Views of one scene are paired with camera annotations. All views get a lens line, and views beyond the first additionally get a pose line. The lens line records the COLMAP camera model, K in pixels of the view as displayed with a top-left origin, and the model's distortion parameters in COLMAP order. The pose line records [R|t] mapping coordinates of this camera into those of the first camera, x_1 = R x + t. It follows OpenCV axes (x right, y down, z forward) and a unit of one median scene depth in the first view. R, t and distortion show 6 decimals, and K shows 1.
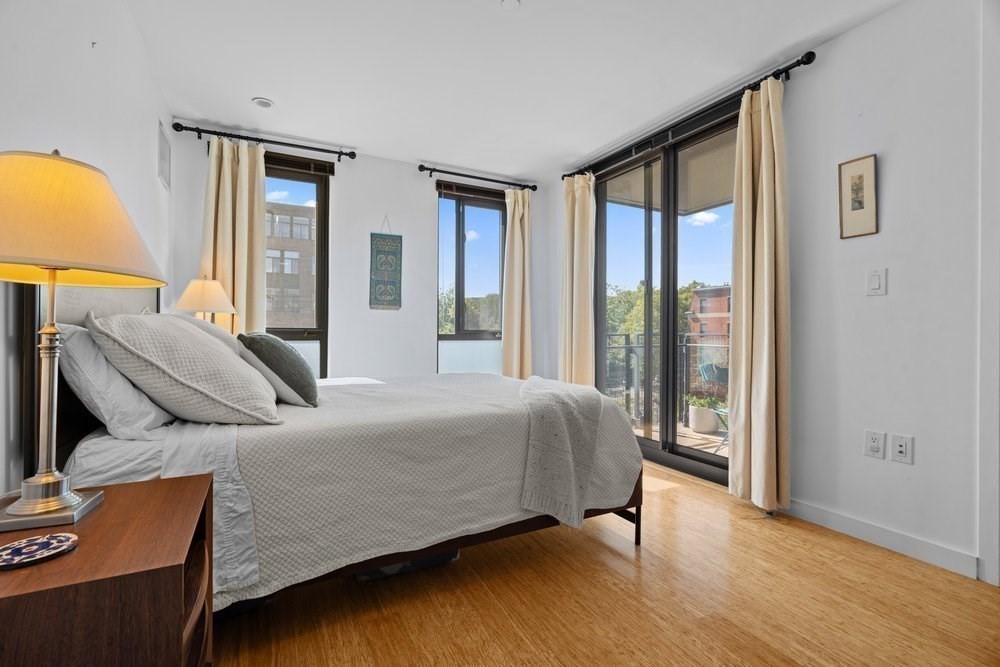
lens RADIAL K [[450.9, 0, 498.4], [0, 450.9, 331.8], [0, 0, 1]] dist [-0.021999, 0.000389]
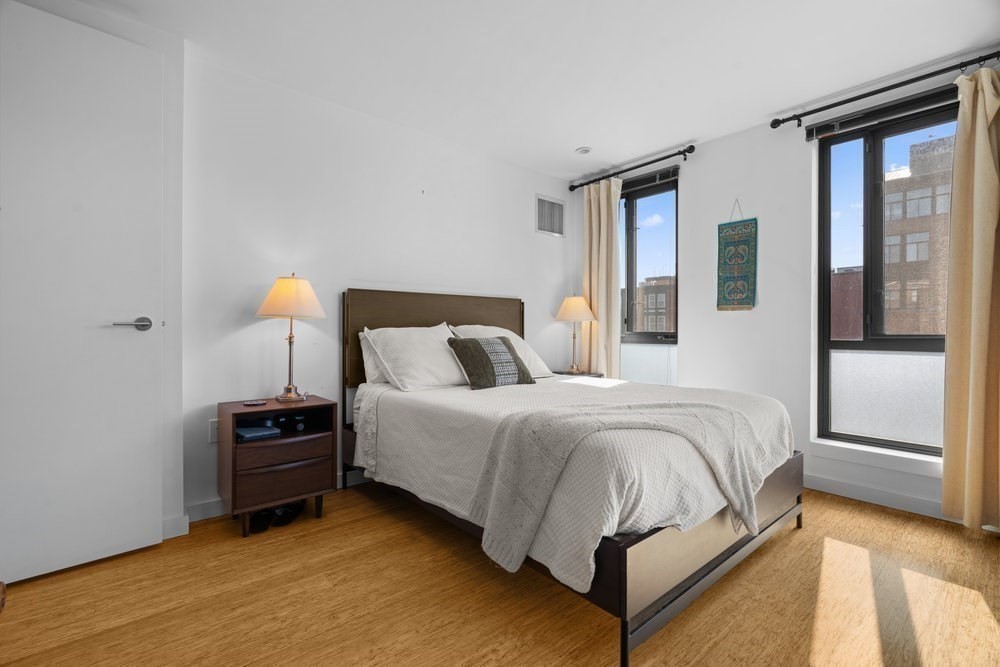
lens RADIAL K [[450.9, 0, 498.5], [0, 450.9, 334.1], [0, 0, 1]] dist [-0.021999, 0.000389]
pose [[0.211518, -0.002510, -0.977371, 0.488424], [0.001006, 0.999997, -0.002351, -0.002665], [0.977374, -0.000486, 0.211520, 0.388593]]
